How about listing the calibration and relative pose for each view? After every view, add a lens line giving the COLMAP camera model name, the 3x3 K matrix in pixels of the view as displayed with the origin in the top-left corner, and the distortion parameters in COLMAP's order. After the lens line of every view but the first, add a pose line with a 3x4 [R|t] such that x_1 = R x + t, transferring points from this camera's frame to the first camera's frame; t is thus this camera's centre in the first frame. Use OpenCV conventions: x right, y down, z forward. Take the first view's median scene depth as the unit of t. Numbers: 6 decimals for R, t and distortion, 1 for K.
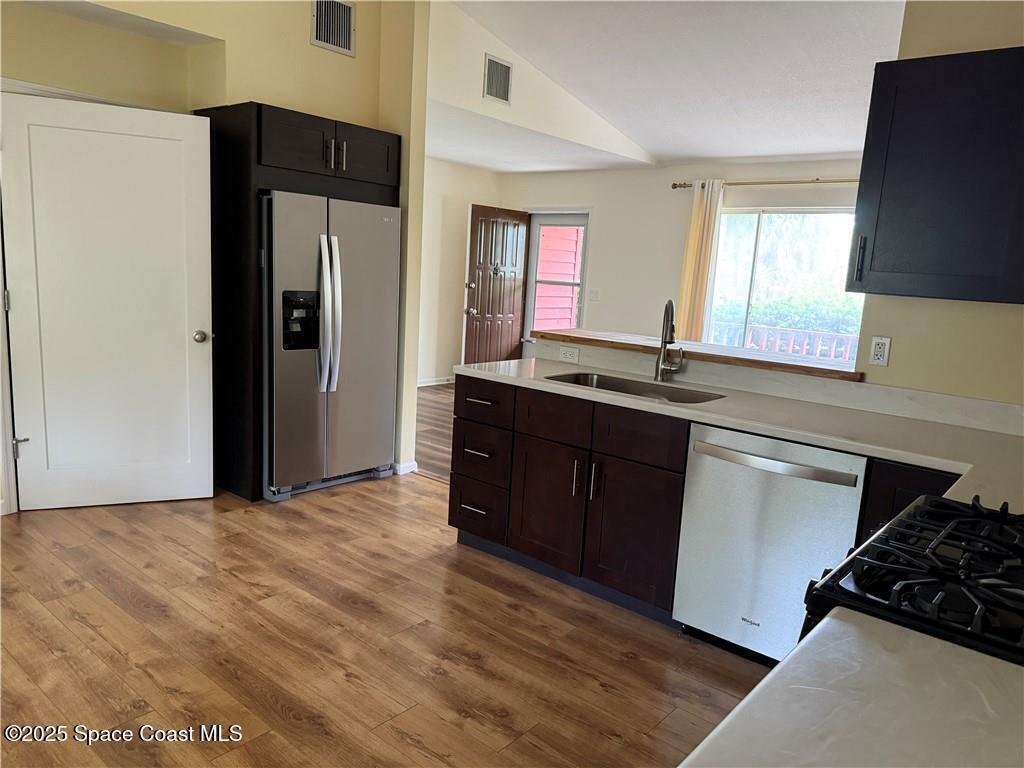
lens RADIAL K [[722.1, 0, 510.7], [0, 722.1, 380.2], [0, 0, 1]] dist [0.122805, -0.189350]
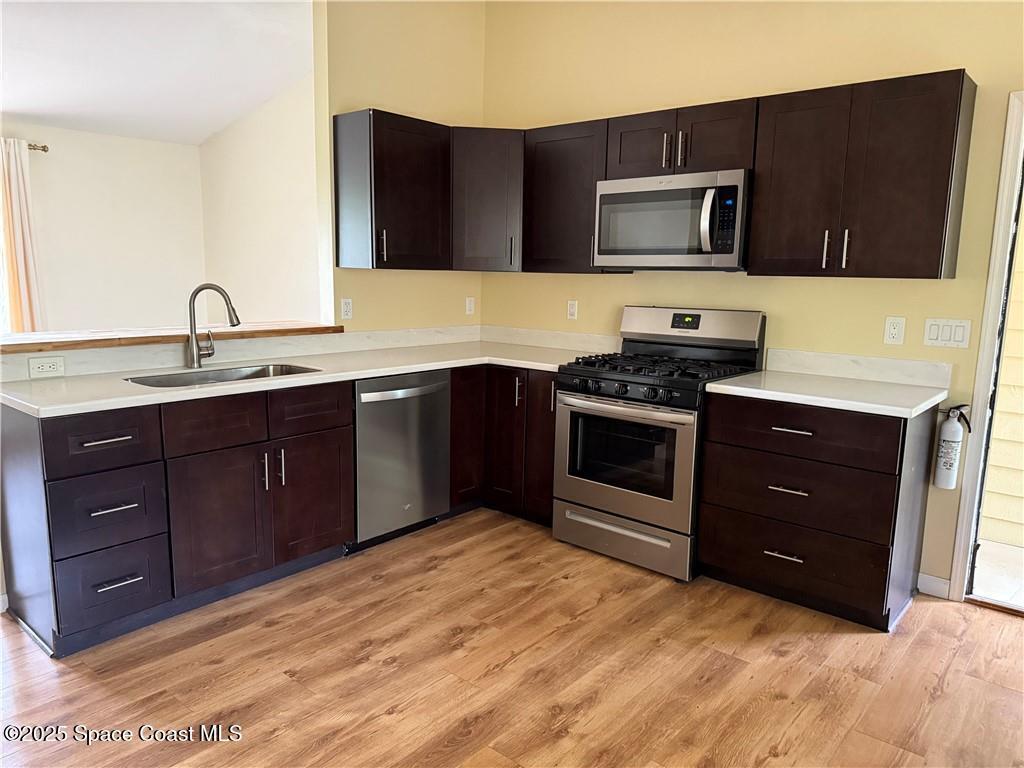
lens RADIAL K [[722.1, 0, 510.7], [0, 722.1, 380.2], [0, 0, 1]] dist [0.122805, -0.189350]
pose [[0.005447, -0.206141, 0.978507, -0.933002], [0.143739, 0.968521, 0.203237, -0.150933], [-0.989601, 0.139542, 0.034906, 0.685037]]
